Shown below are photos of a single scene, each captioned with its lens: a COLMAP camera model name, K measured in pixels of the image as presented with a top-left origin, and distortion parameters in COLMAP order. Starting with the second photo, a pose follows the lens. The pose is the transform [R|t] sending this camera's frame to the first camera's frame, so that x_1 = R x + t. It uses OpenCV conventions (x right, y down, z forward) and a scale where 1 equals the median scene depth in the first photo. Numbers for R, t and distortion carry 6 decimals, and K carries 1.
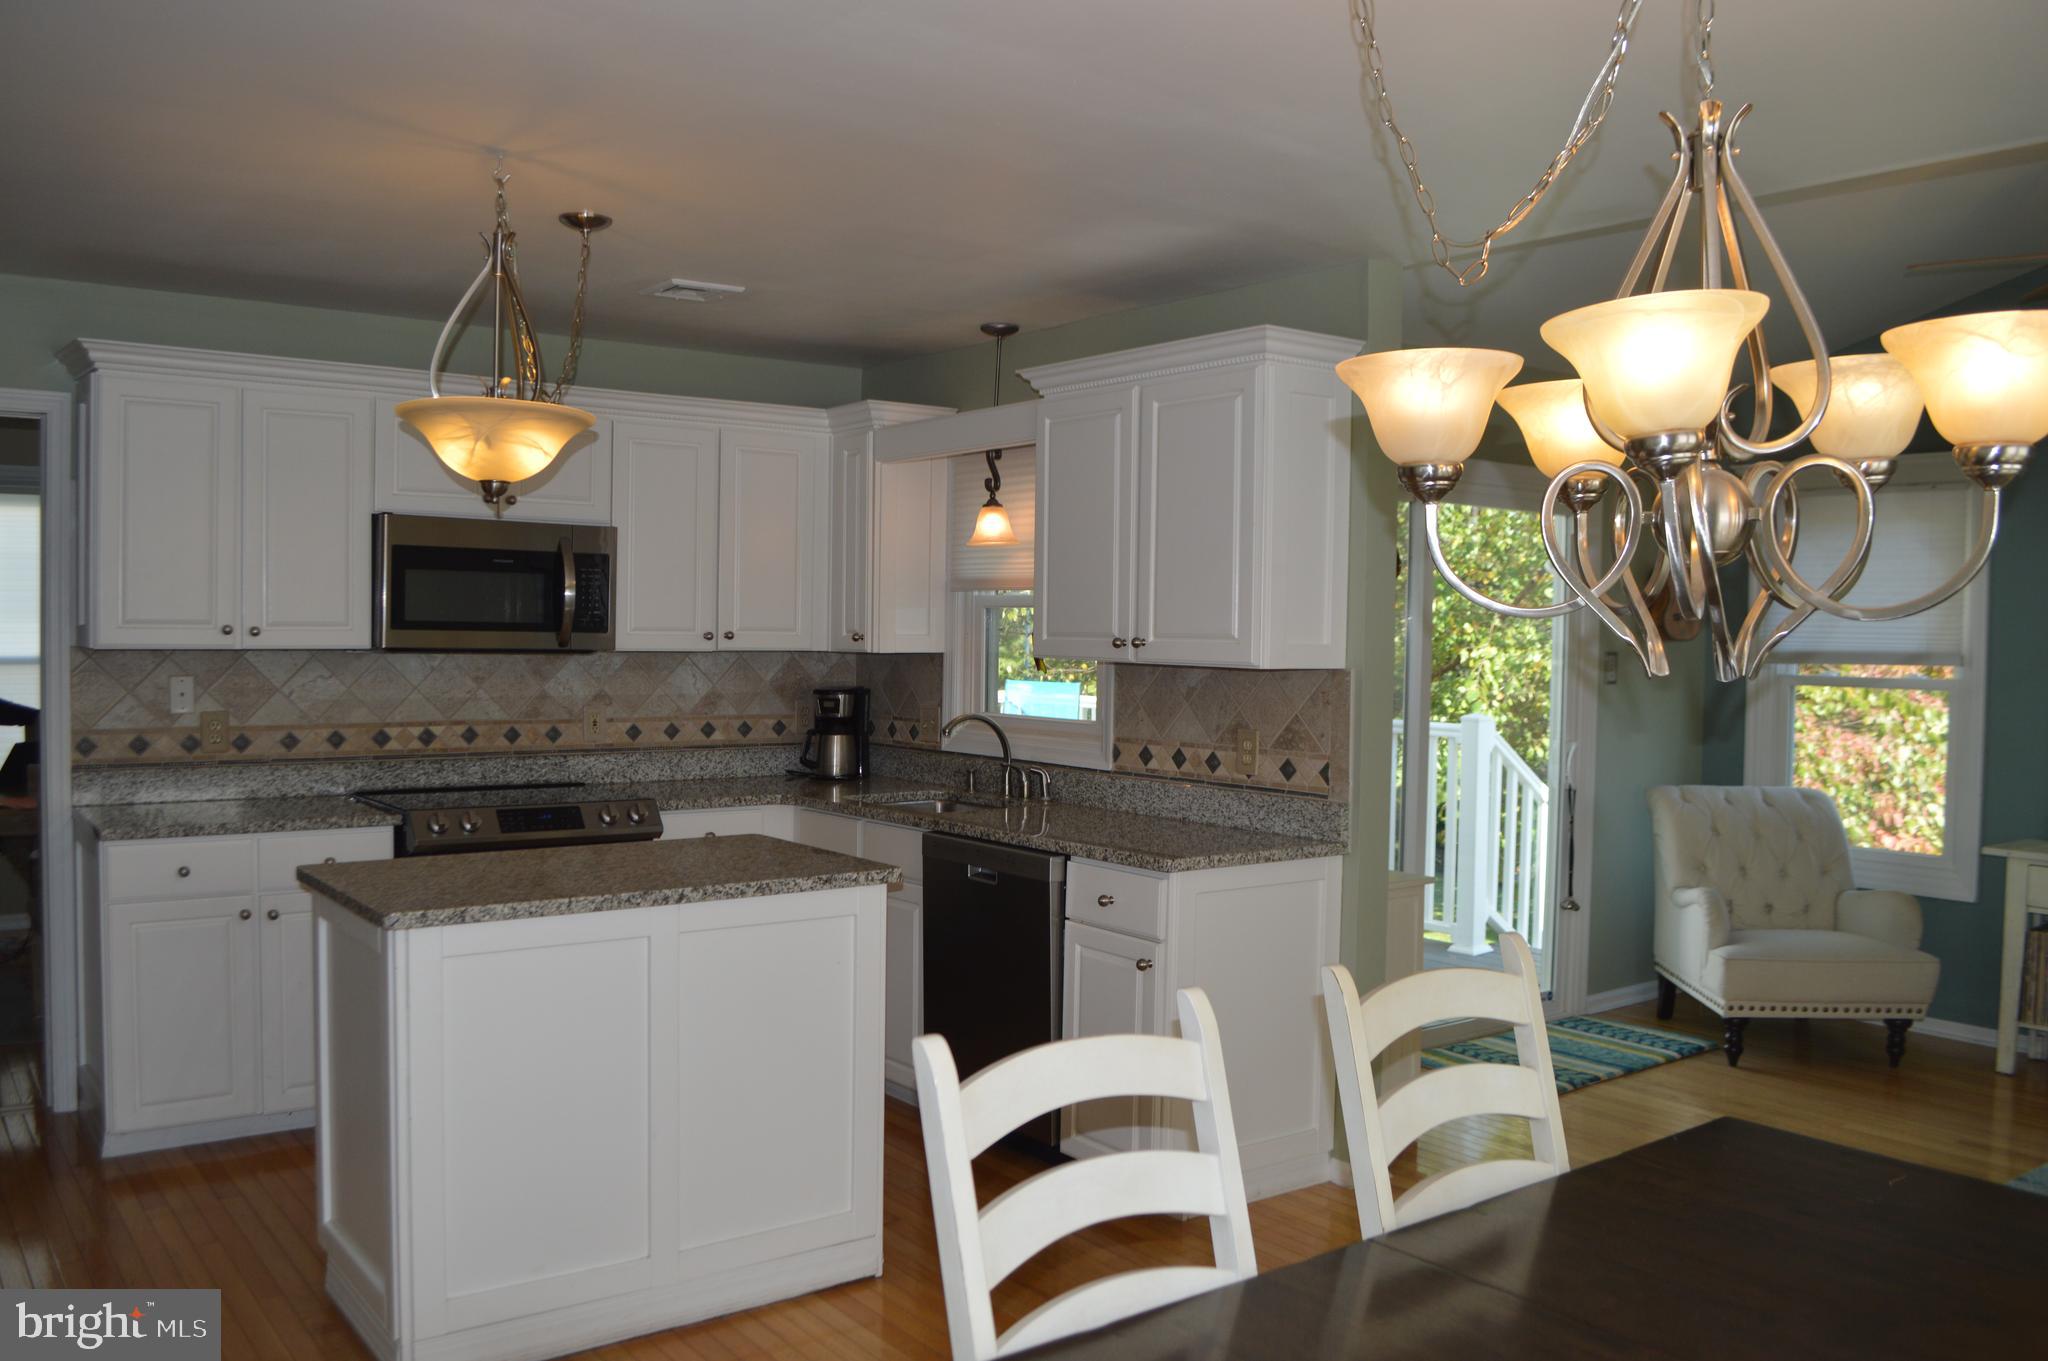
lens RADIAL K [[1624.8, 0, 1023.4], [0, 1624.8, 677.0], [0, 0, 1]] dist [-0.060568, 0.018815]
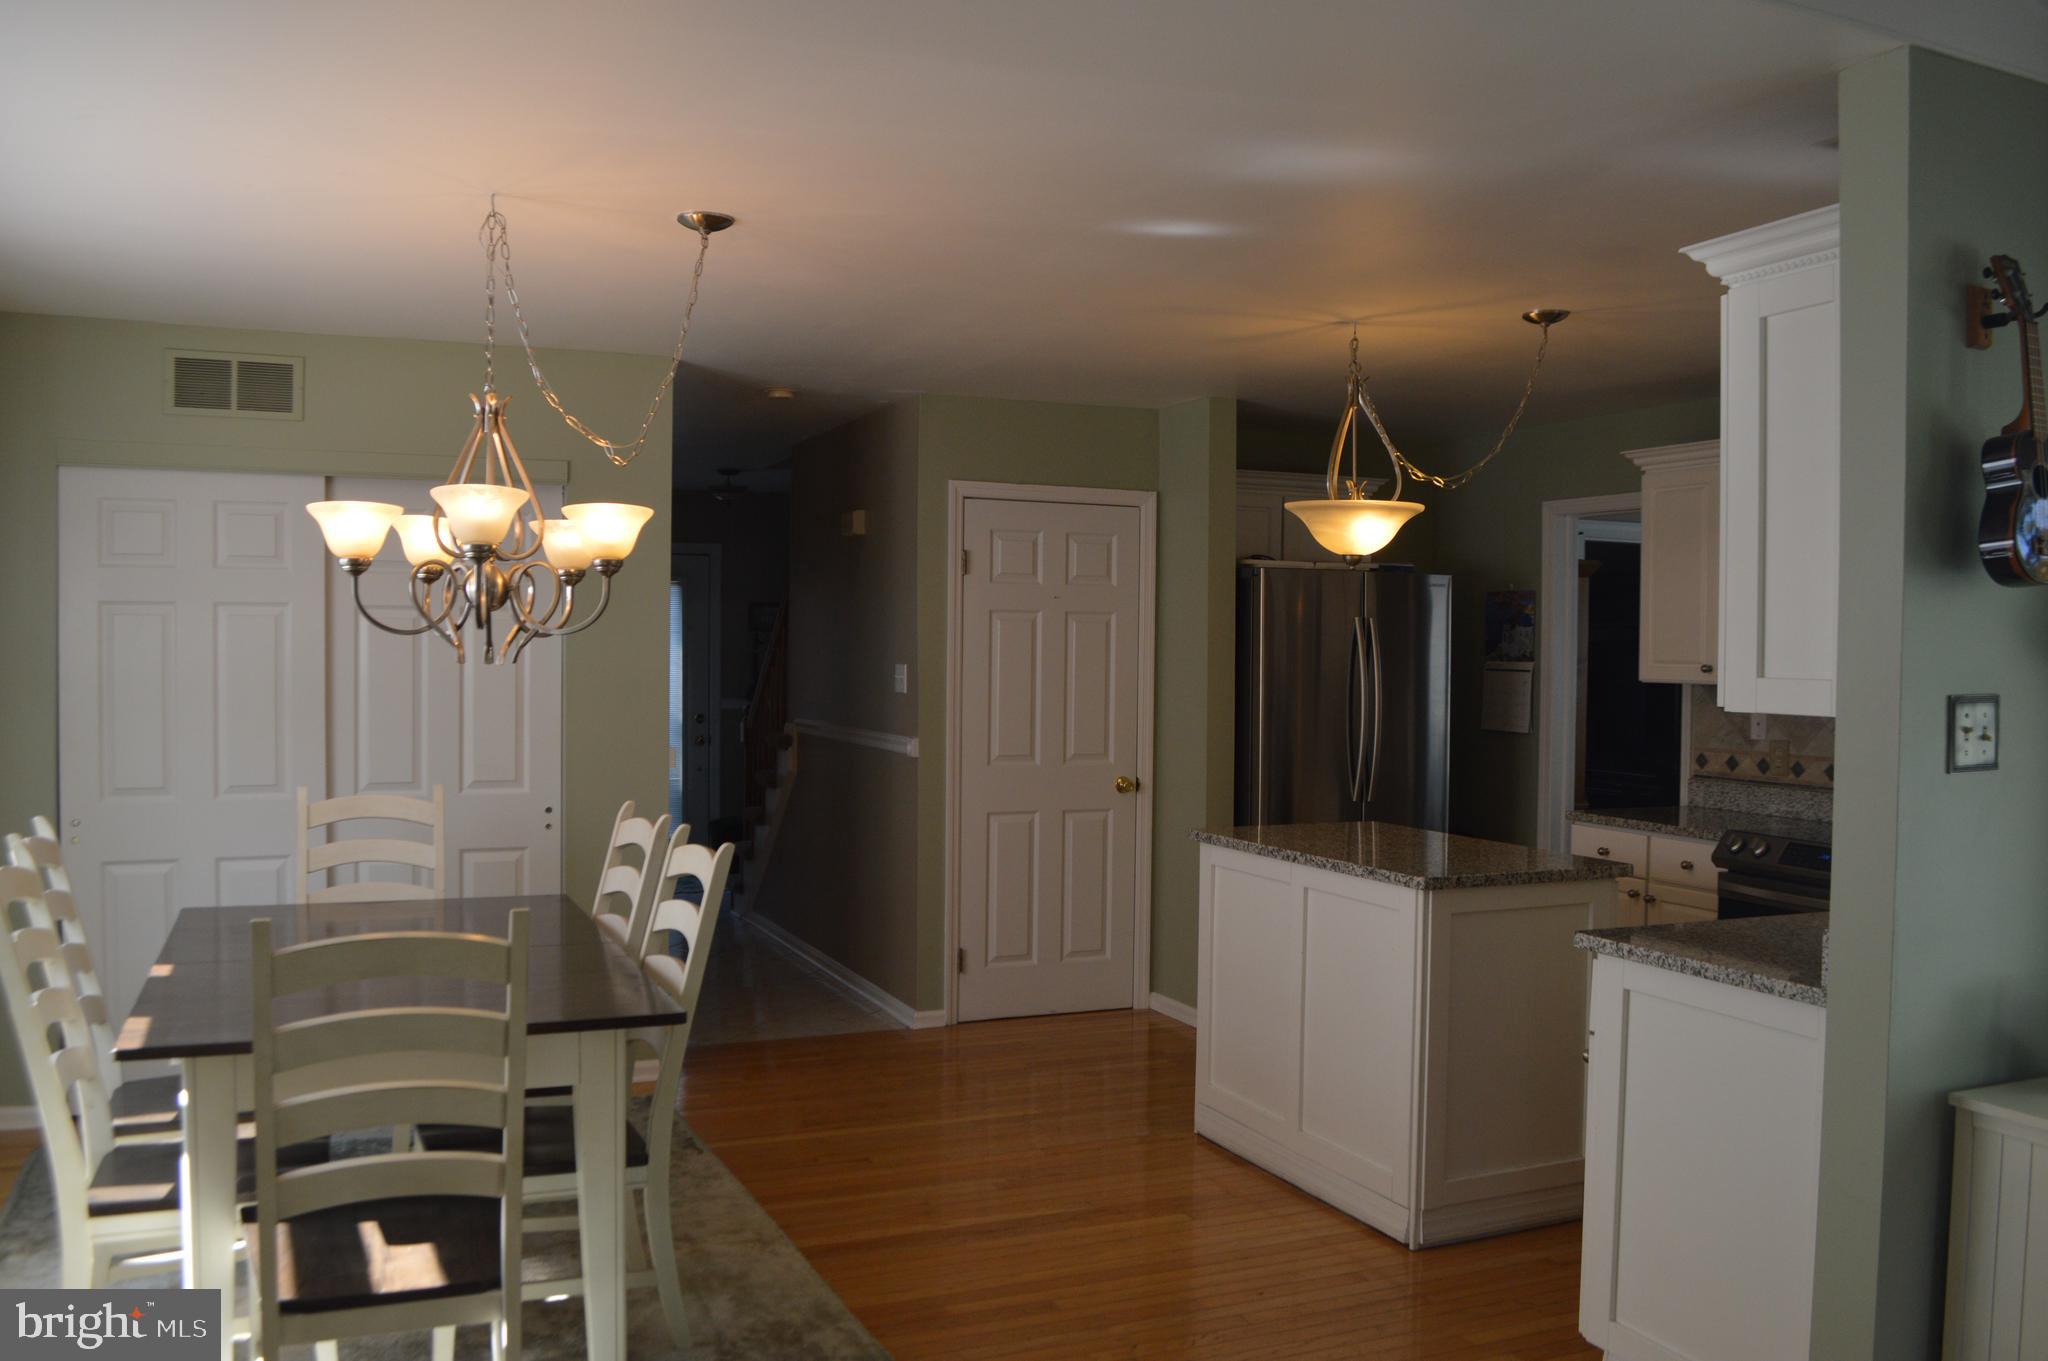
lens RADIAL K [[1624.8, 0, 1022.2], [0, 1624.8, 689.5], [0, 0, 1]] dist [-0.060568, 0.018815]
pose [[-0.221965, 0.006376, -0.975034, 0.798225], [-0.045448, 0.998824, 0.016878, -0.010729], [0.973995, 0.048060, -0.221414, 0.747748]]
